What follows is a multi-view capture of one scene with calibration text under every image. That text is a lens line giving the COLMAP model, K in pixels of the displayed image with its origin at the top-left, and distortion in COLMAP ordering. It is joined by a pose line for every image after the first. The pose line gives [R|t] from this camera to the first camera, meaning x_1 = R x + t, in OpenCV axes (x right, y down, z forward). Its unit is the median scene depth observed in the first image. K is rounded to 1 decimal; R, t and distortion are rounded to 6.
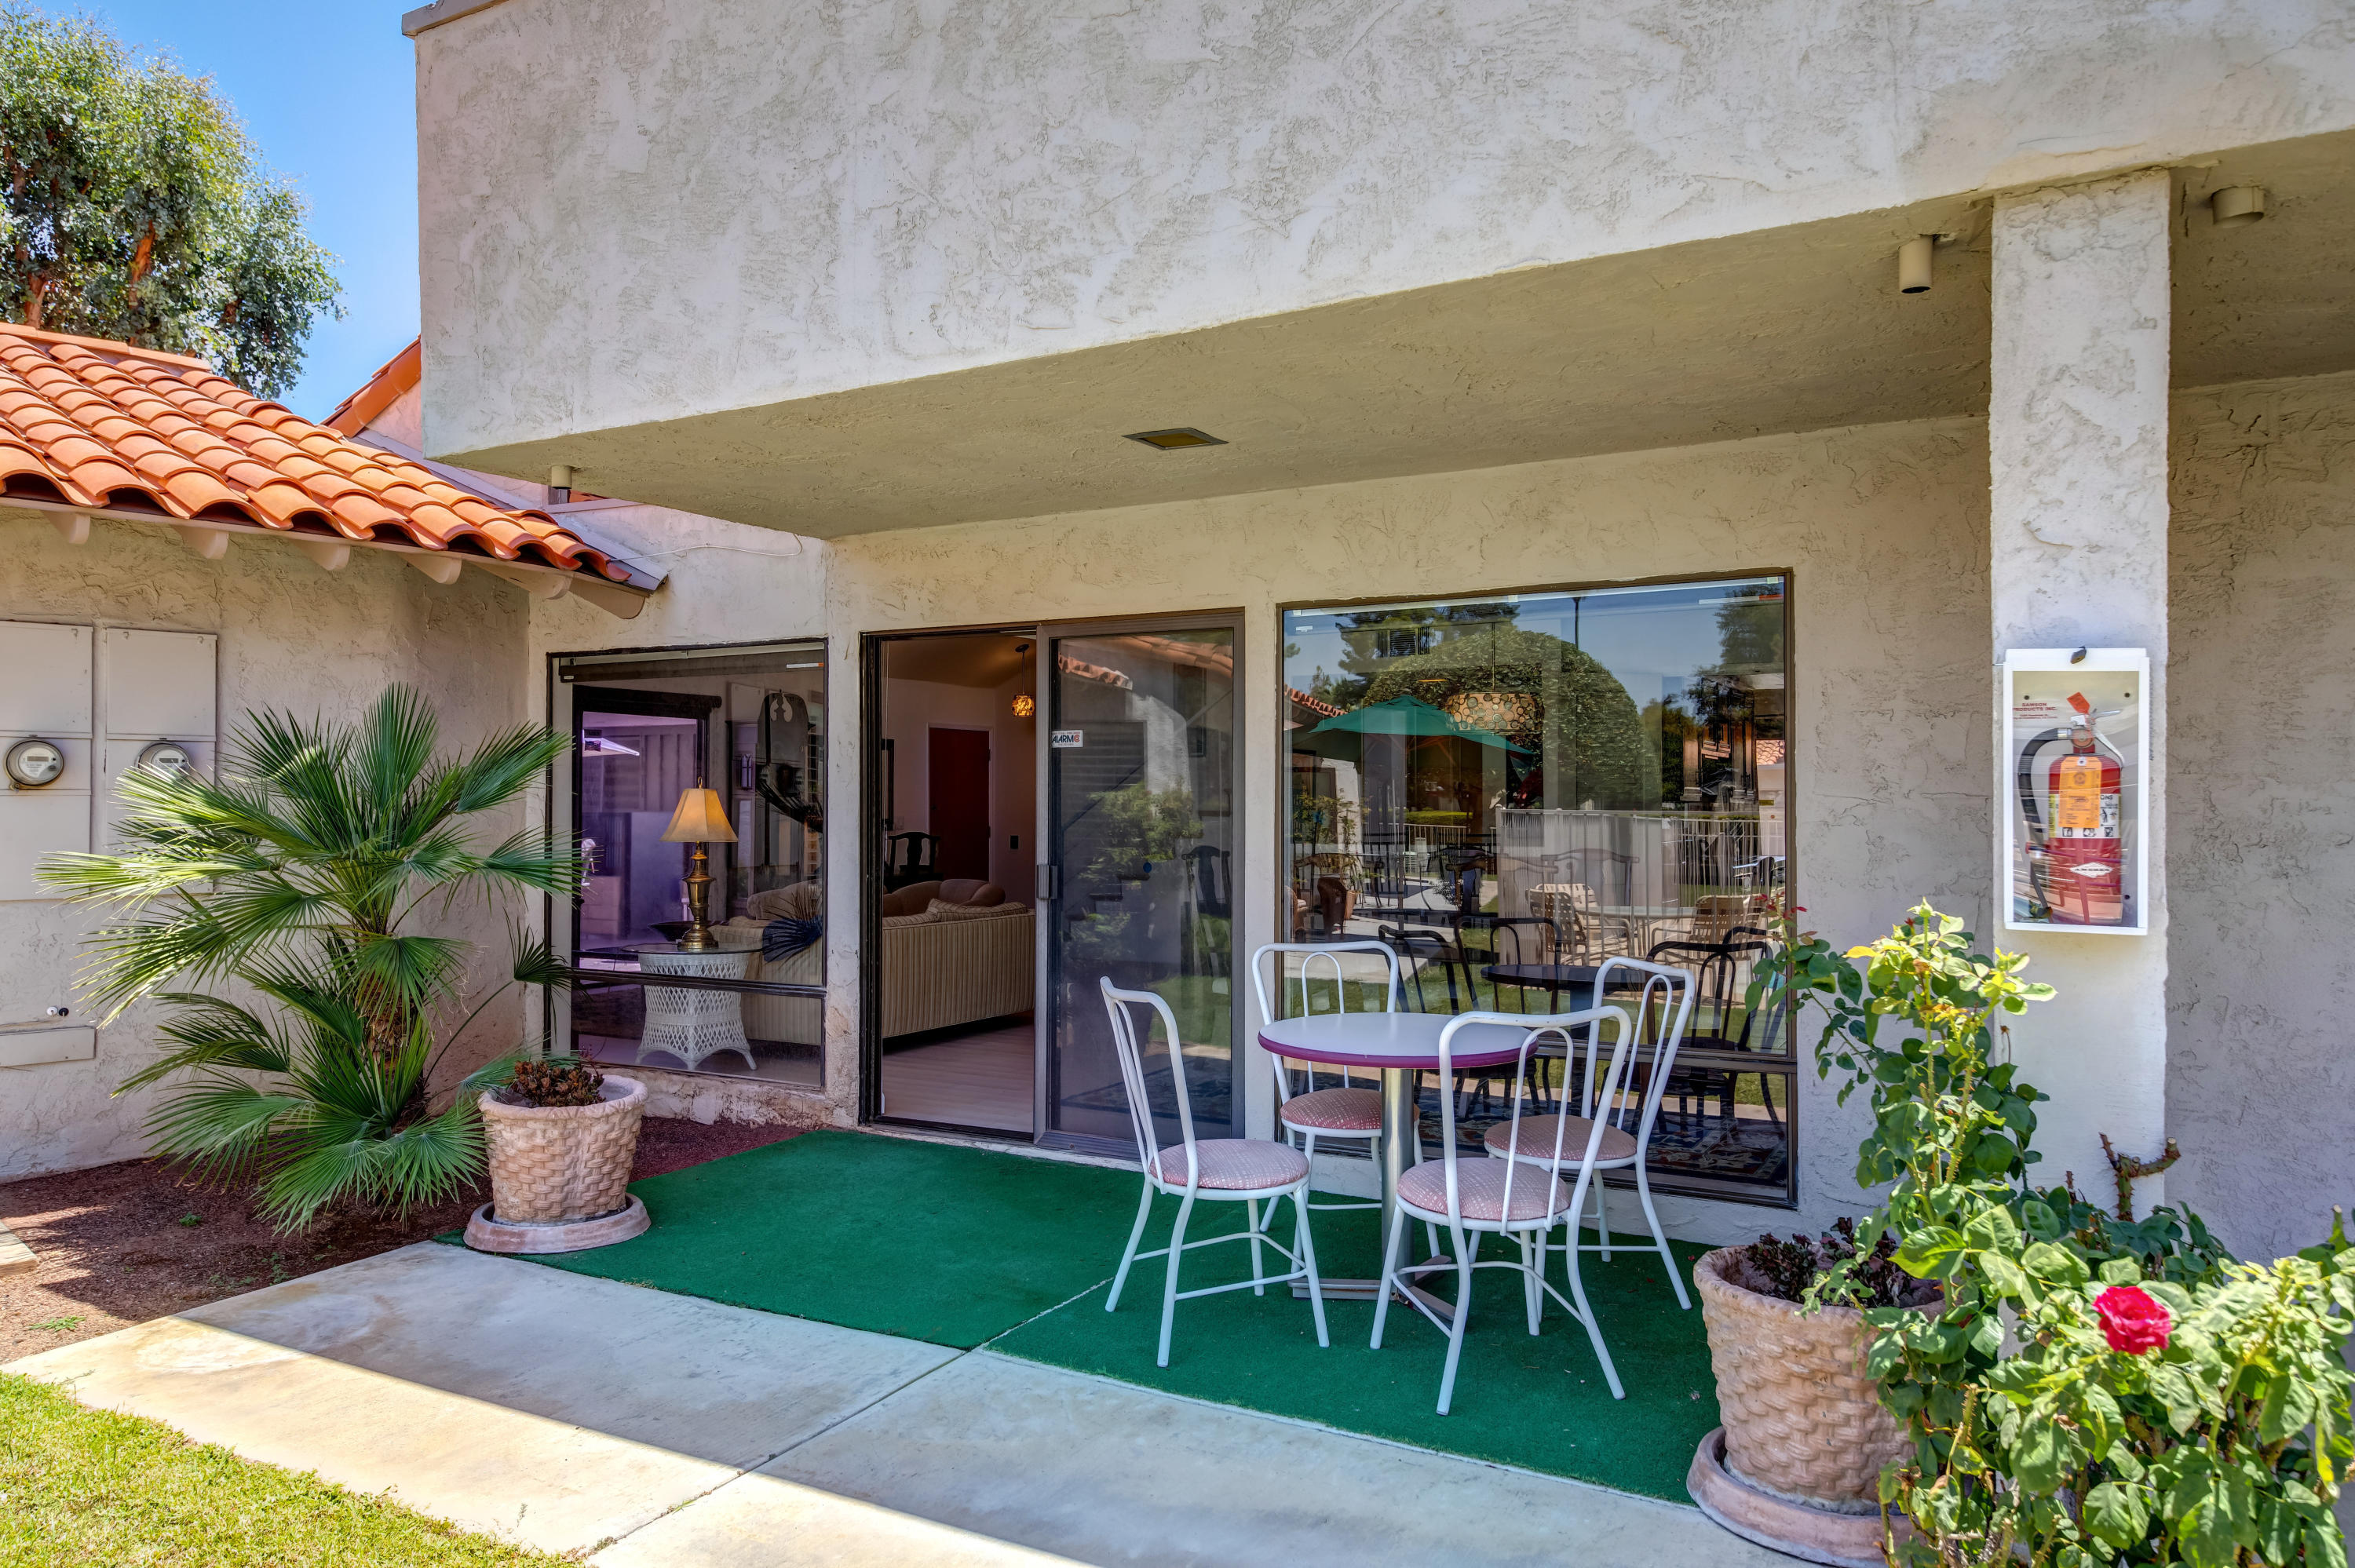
lens RADIAL K [[1659.4, 0, 1177.5], [0, 1659.4, 784.0], [0, 0, 1]] dist [0.002250, -0.000109]
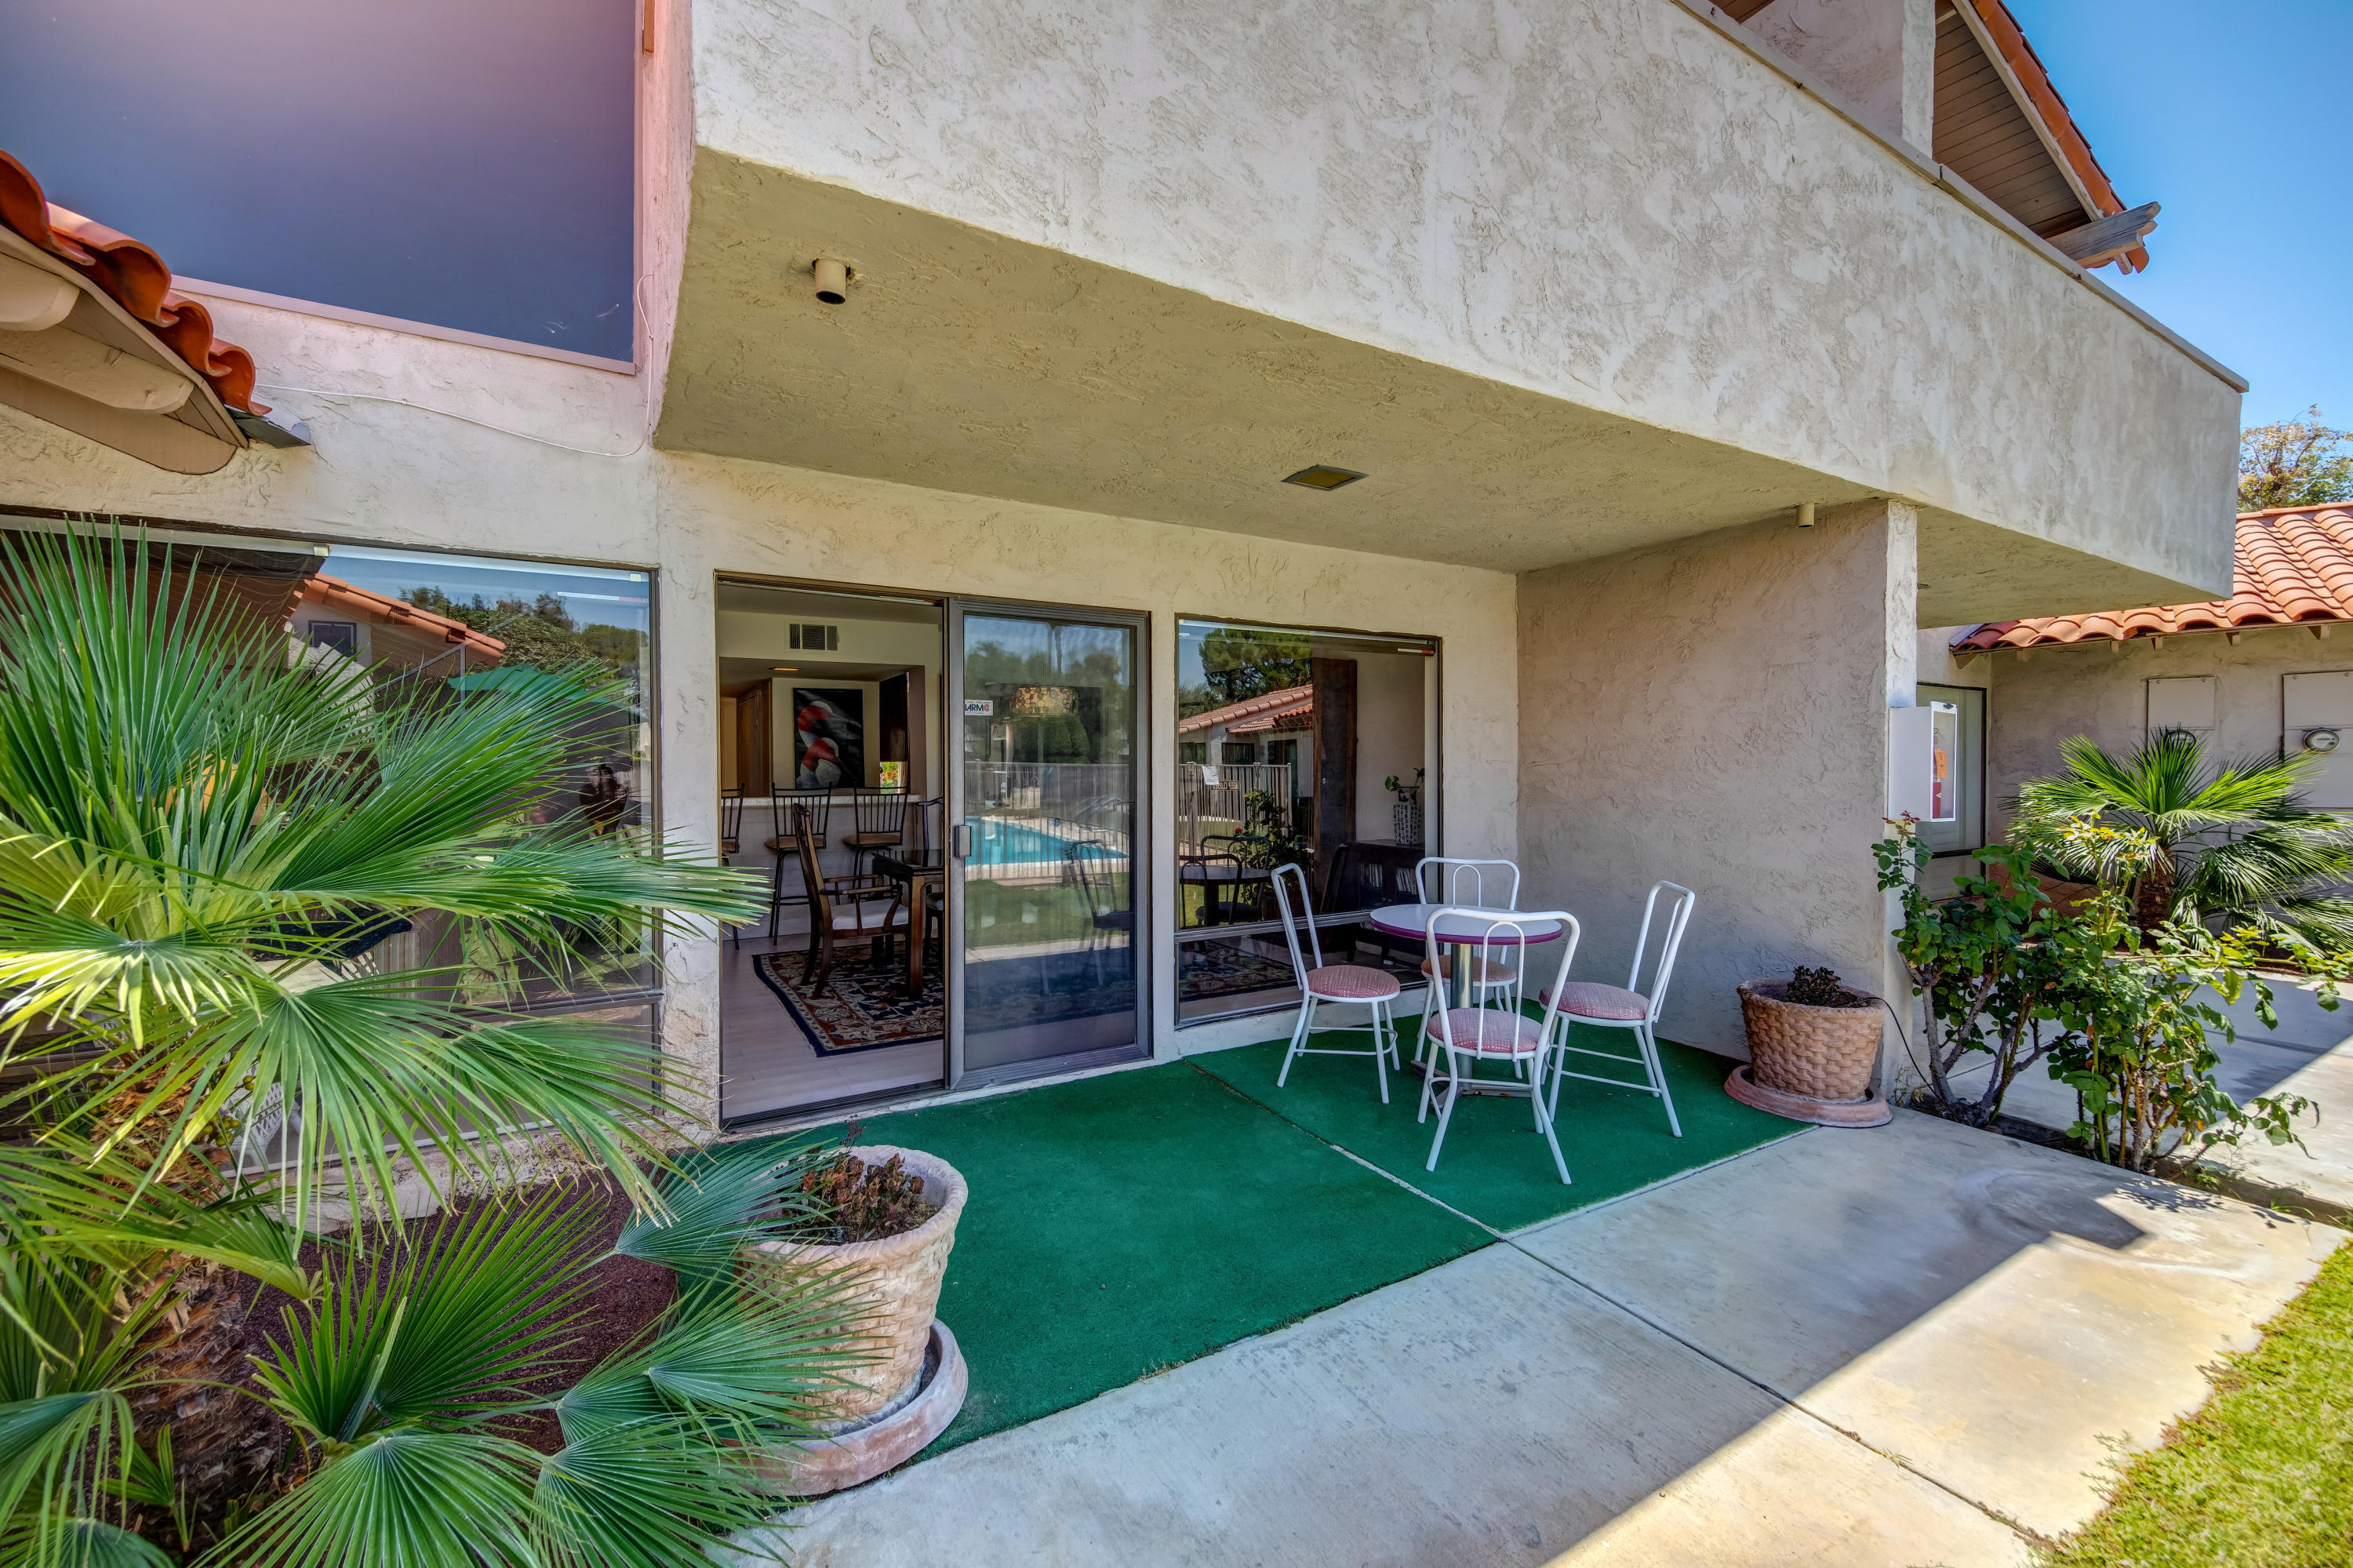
lens RADIAL K [[947.6, 0, 1176.5], [0, 947.6, 784.0], [0, 0, 1]] dist [0.001422, 0.000141]
pose [[0.491524, -0.021668, 0.870594, -0.757696], [-0.011294, 0.999448, 0.031251, 0.002007], [-0.870791, -0.025193, 0.491008, 0.819811]]
